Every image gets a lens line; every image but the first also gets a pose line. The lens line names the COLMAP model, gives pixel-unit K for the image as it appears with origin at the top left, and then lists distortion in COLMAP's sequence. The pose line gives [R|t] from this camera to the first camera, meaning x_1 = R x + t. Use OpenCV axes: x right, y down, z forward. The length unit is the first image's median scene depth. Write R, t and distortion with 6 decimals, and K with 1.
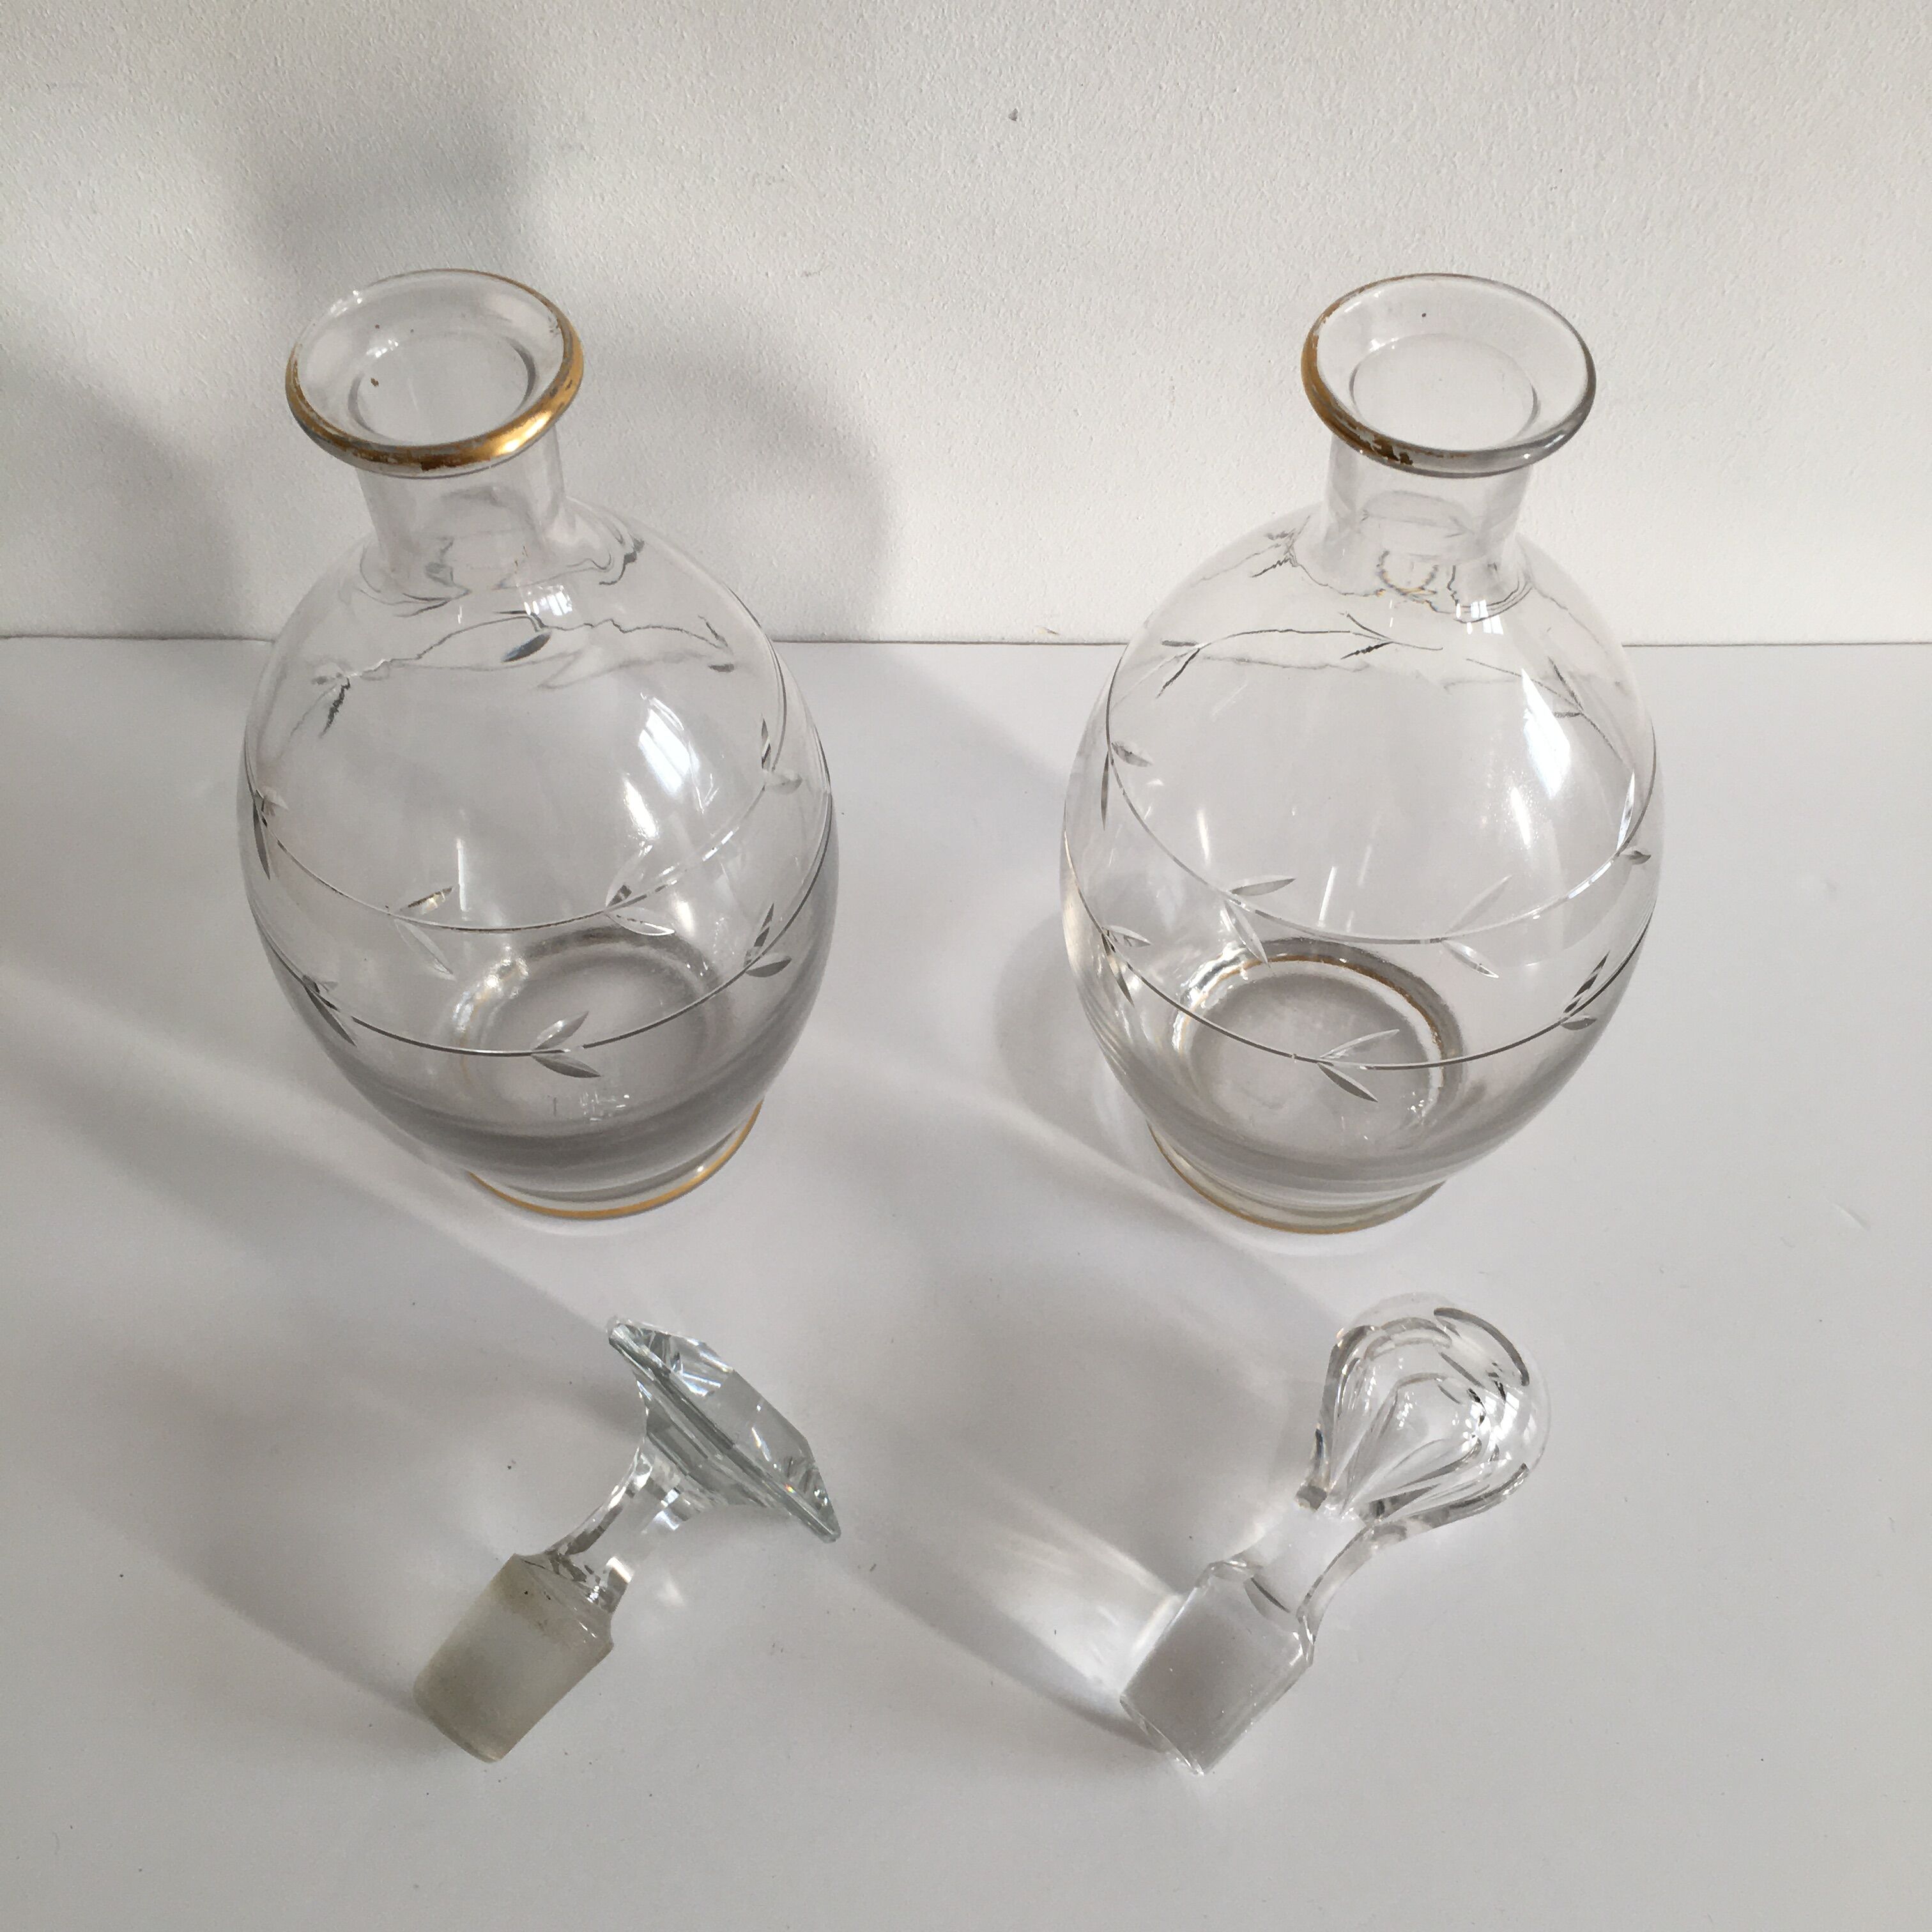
lens RADIAL K [[2206.2, 0, 953.3], [0, 2206.2, 973.8], [0, 0, 1]] dist [0.015599, 0.000000]
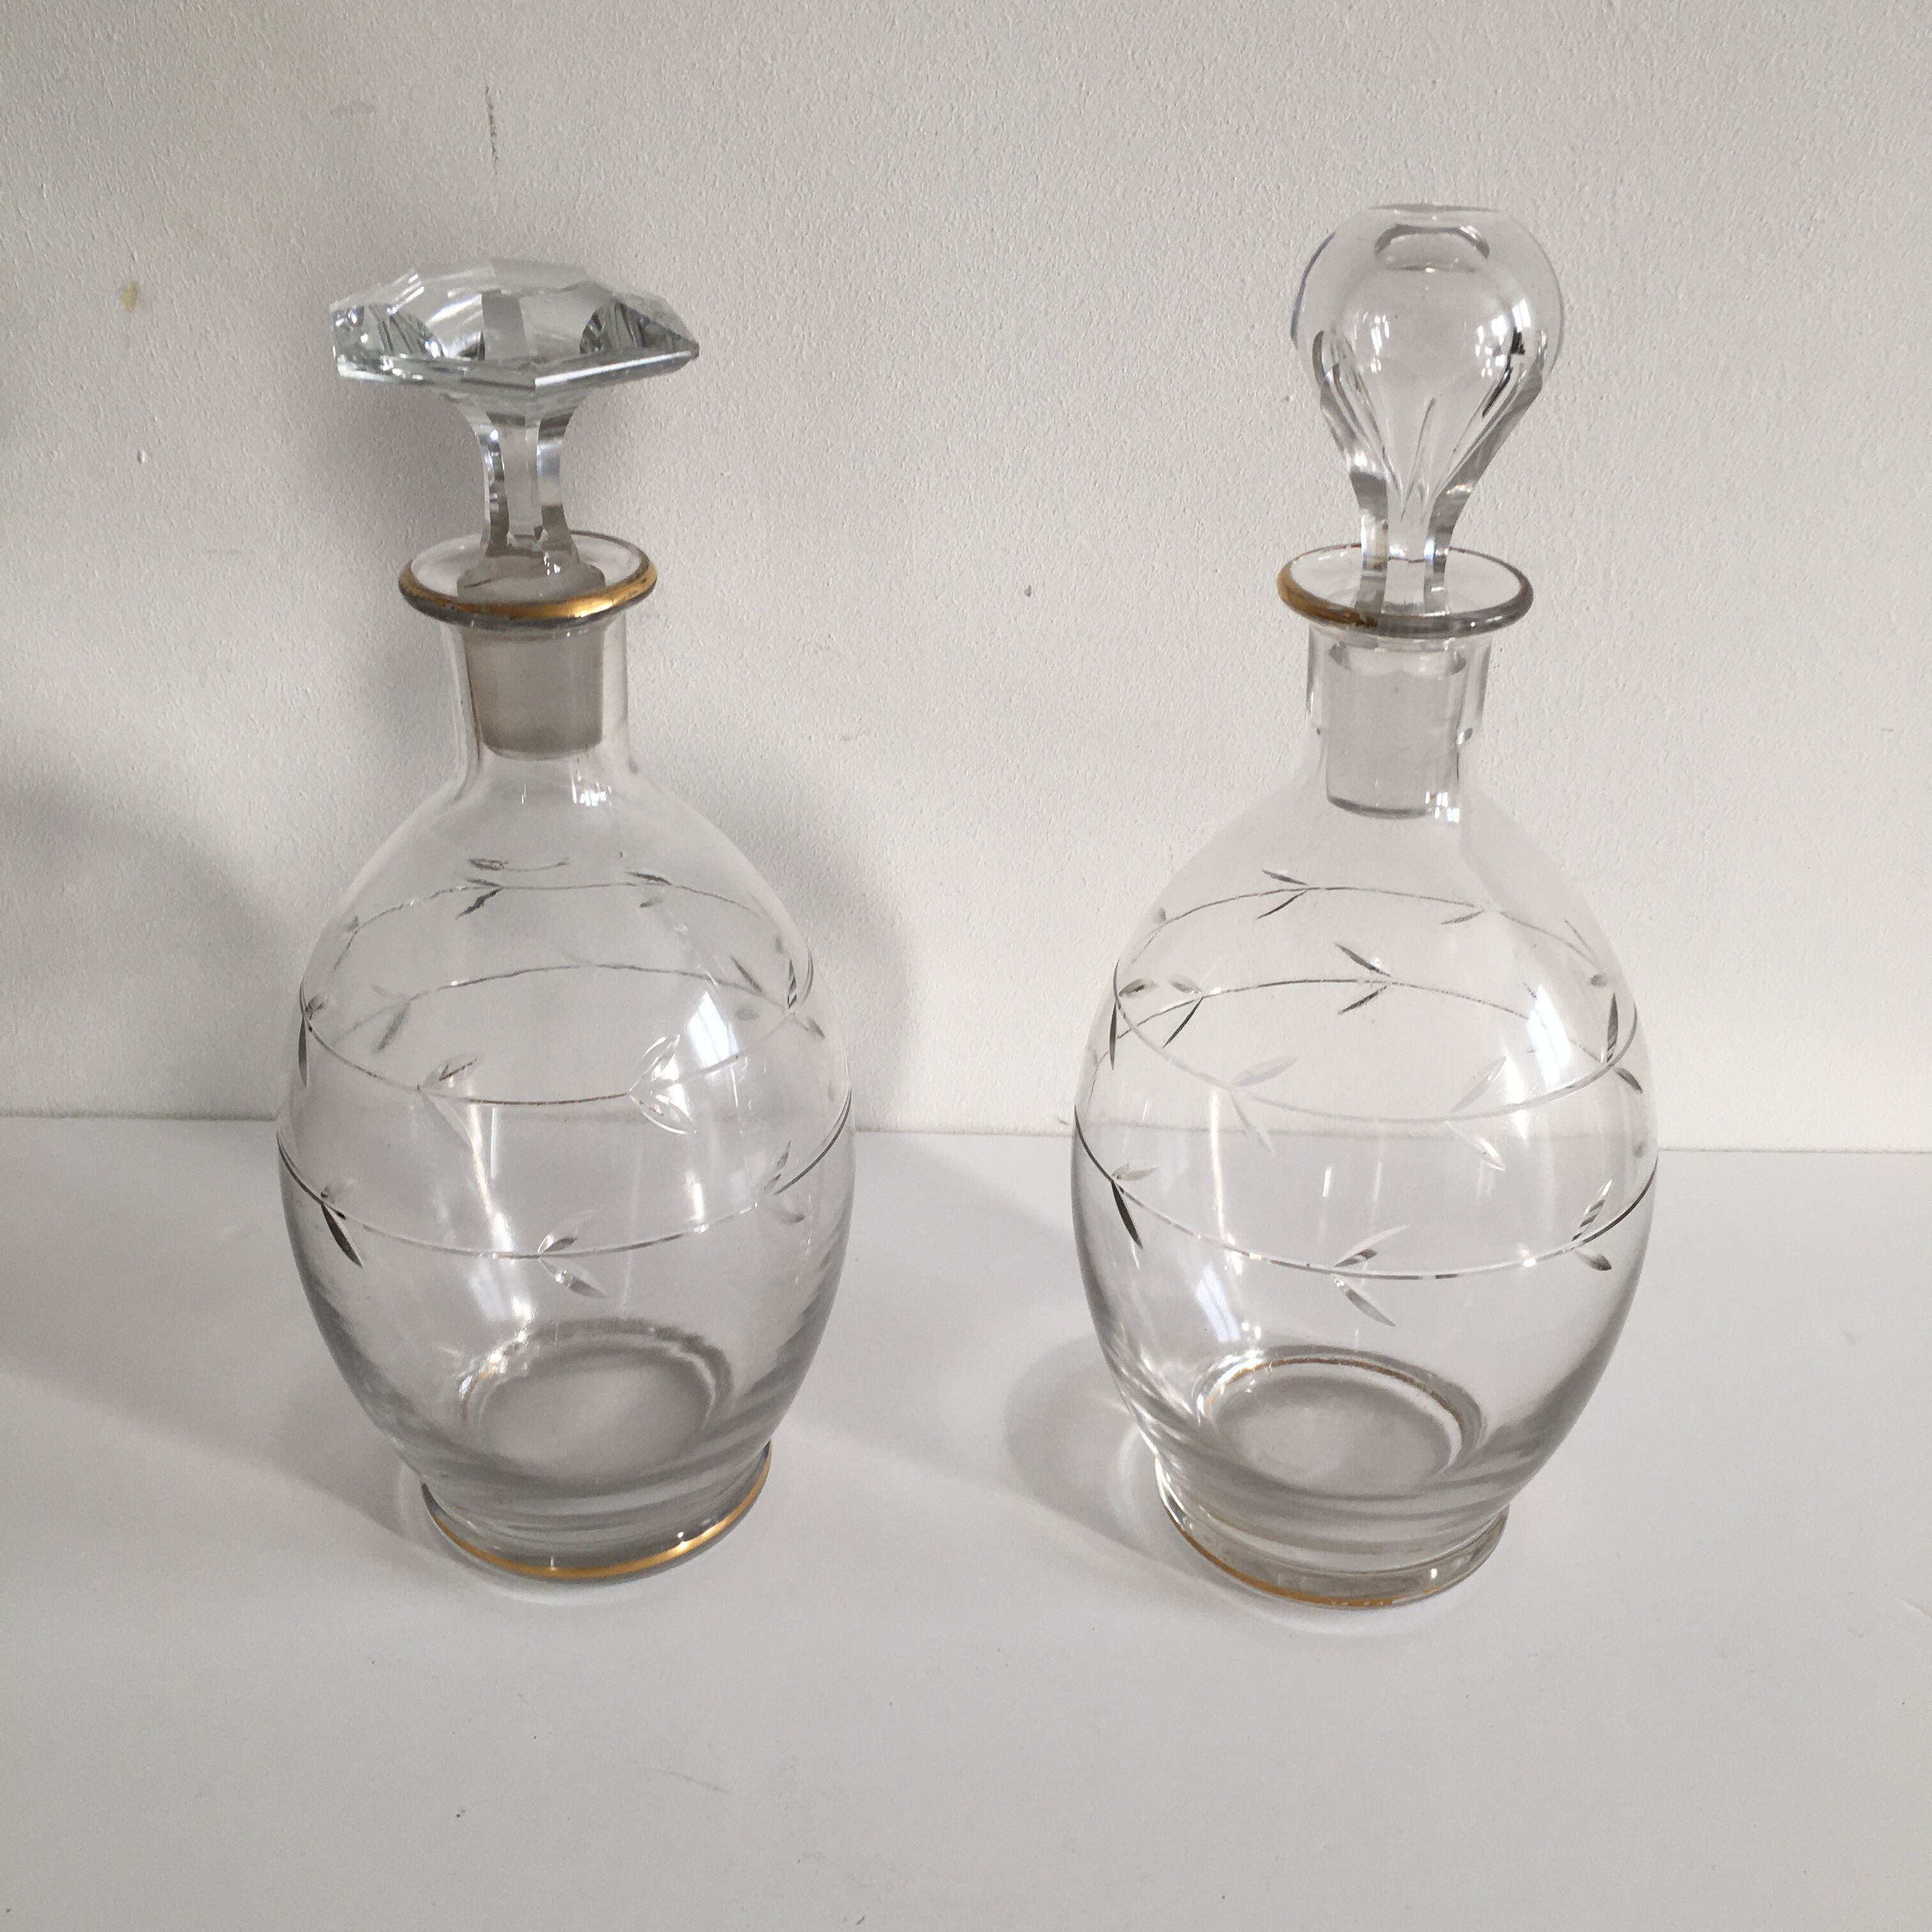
lens RADIAL K [[2206.2, 0, 957.2], [0, 2206.2, 977.3], [0, 0, 1]] dist [0.015599, 0.000000]
pose [[0.999821, 0.017370, -0.007533, 0.001828], [-0.018912, 0.897550, -0.440508, 0.303378], [-0.000891, 0.440571, 0.897717, 0.039997]]
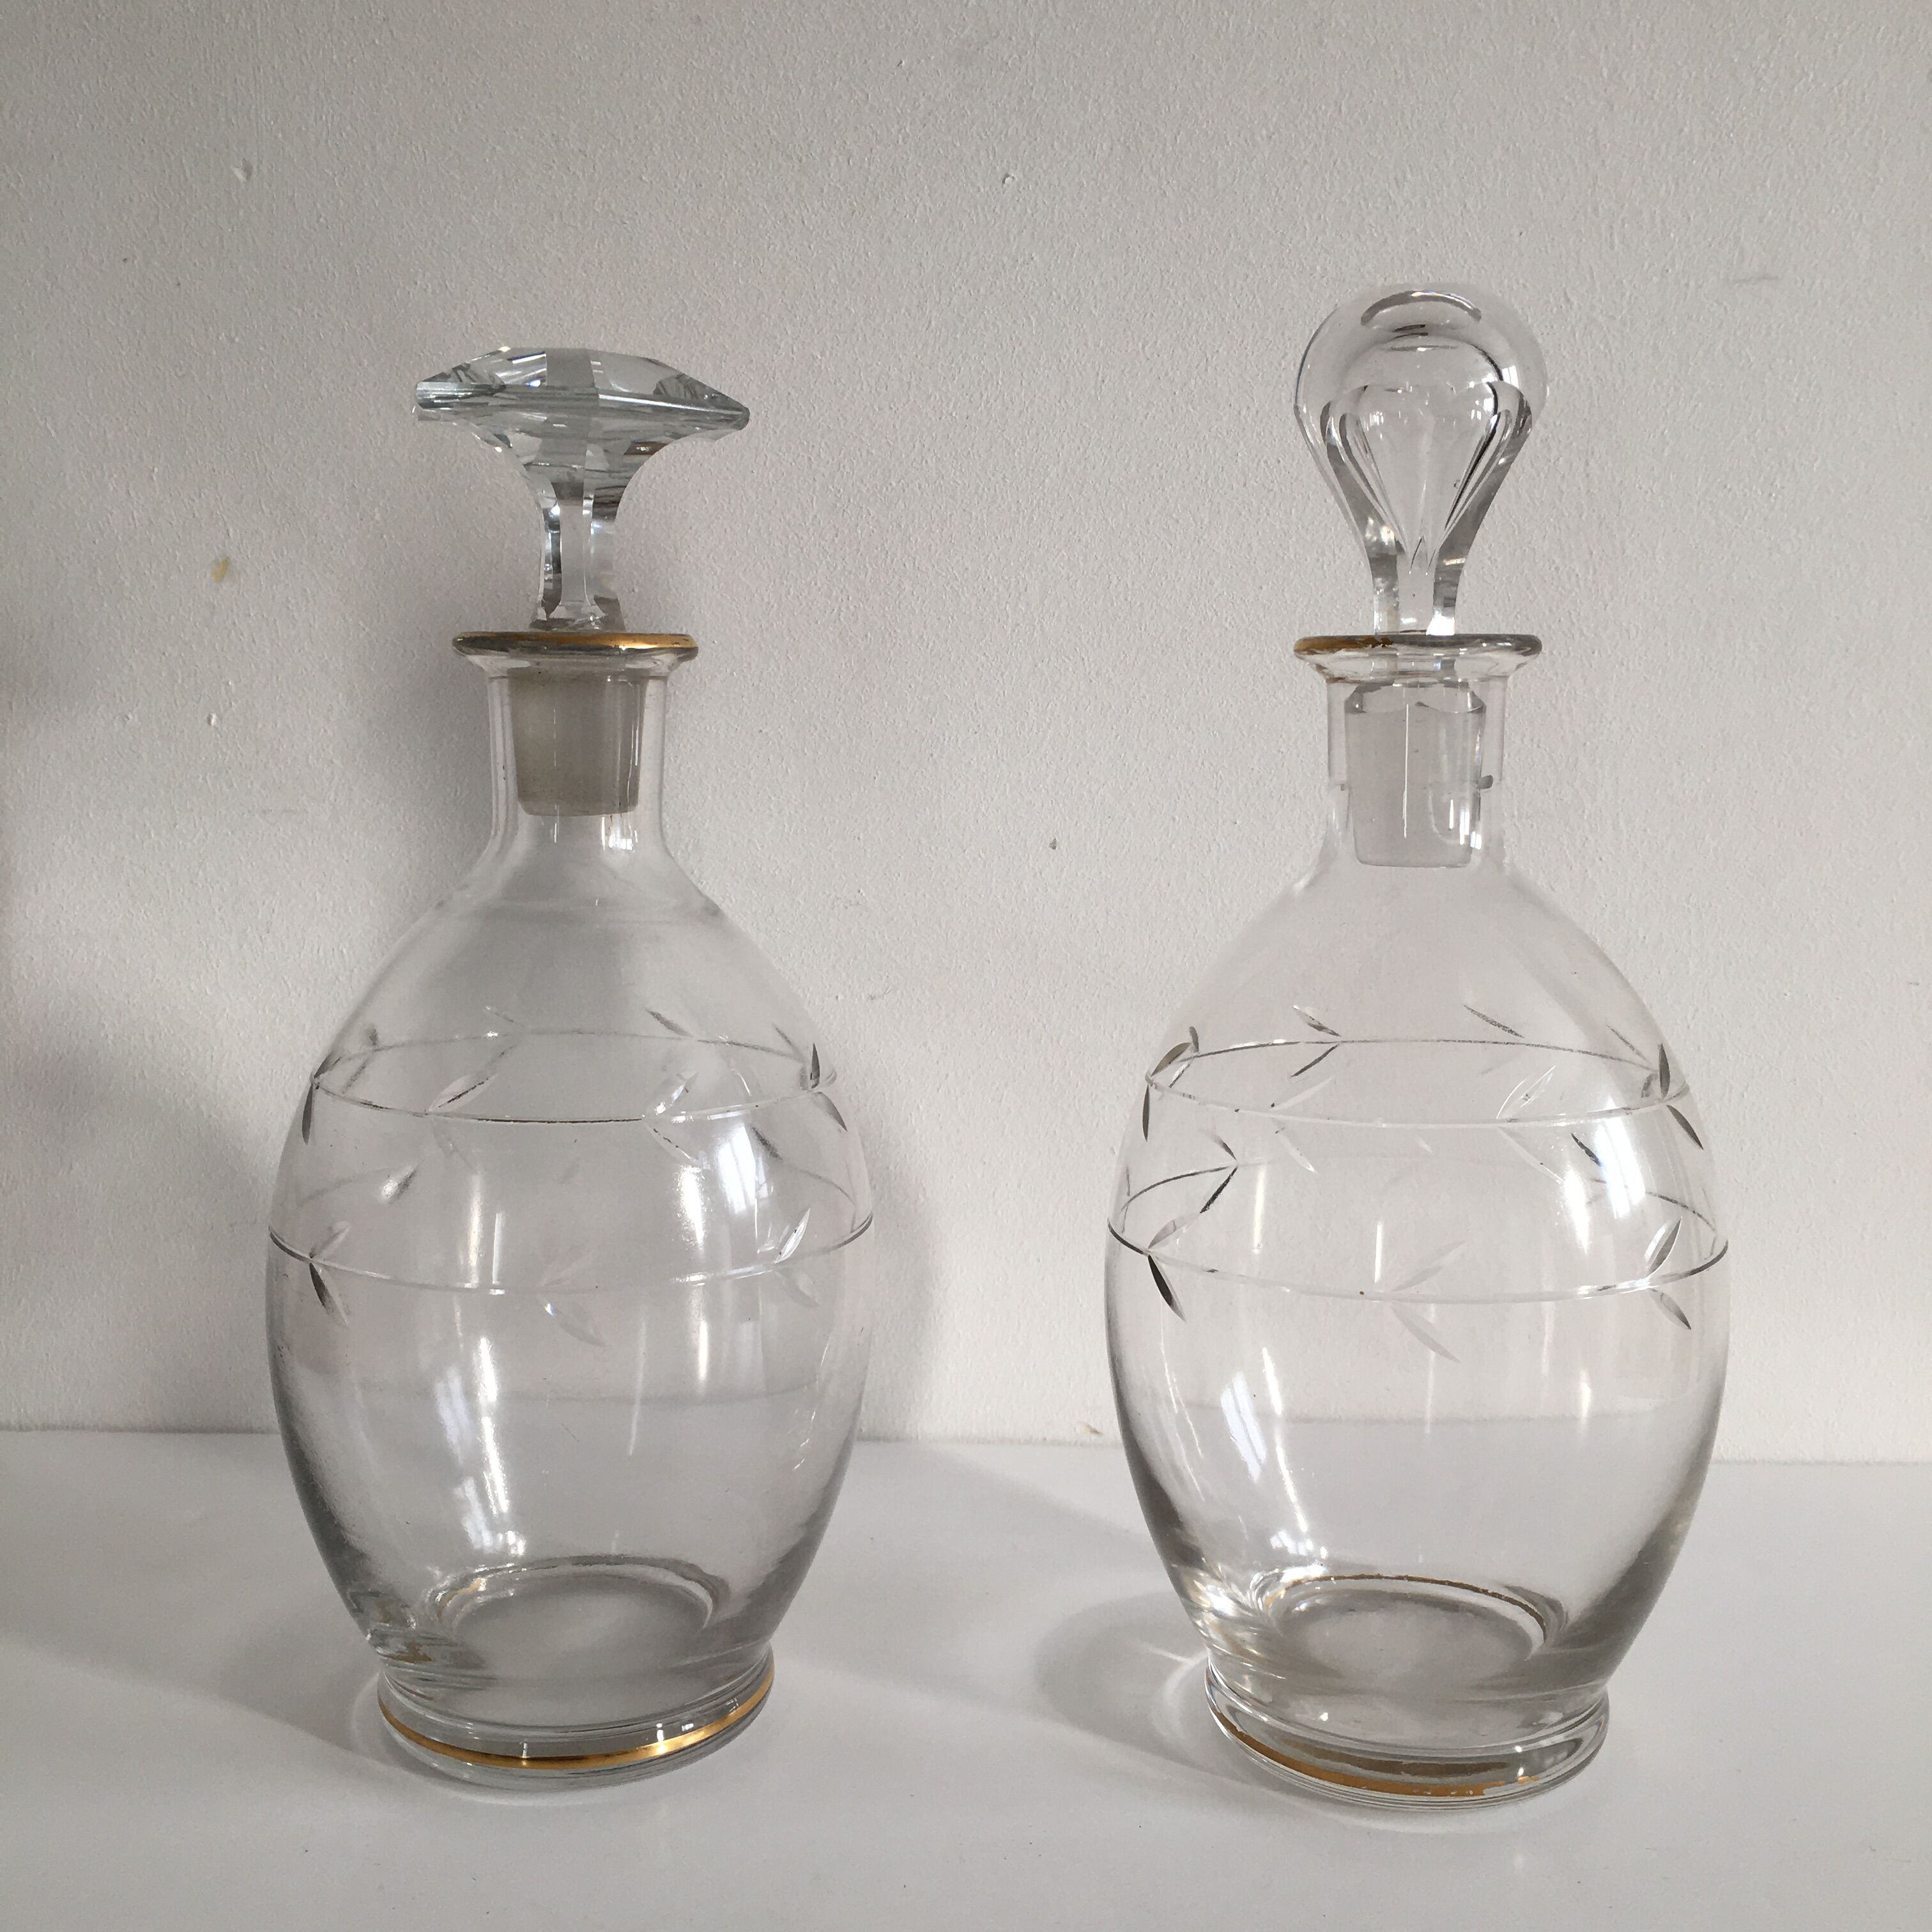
lens RADIAL K [[2206.2, 0, 952.1], [0, 2206.2, 983.2], [0, 0, 1]] dist [0.015599, 0.000000]
pose [[0.999565, 0.017322, -0.023859, 0.002020], [-0.029269, 0.680473, -0.732188, 0.531101], [0.003552, 0.732568, 0.680685, 0.232140]]
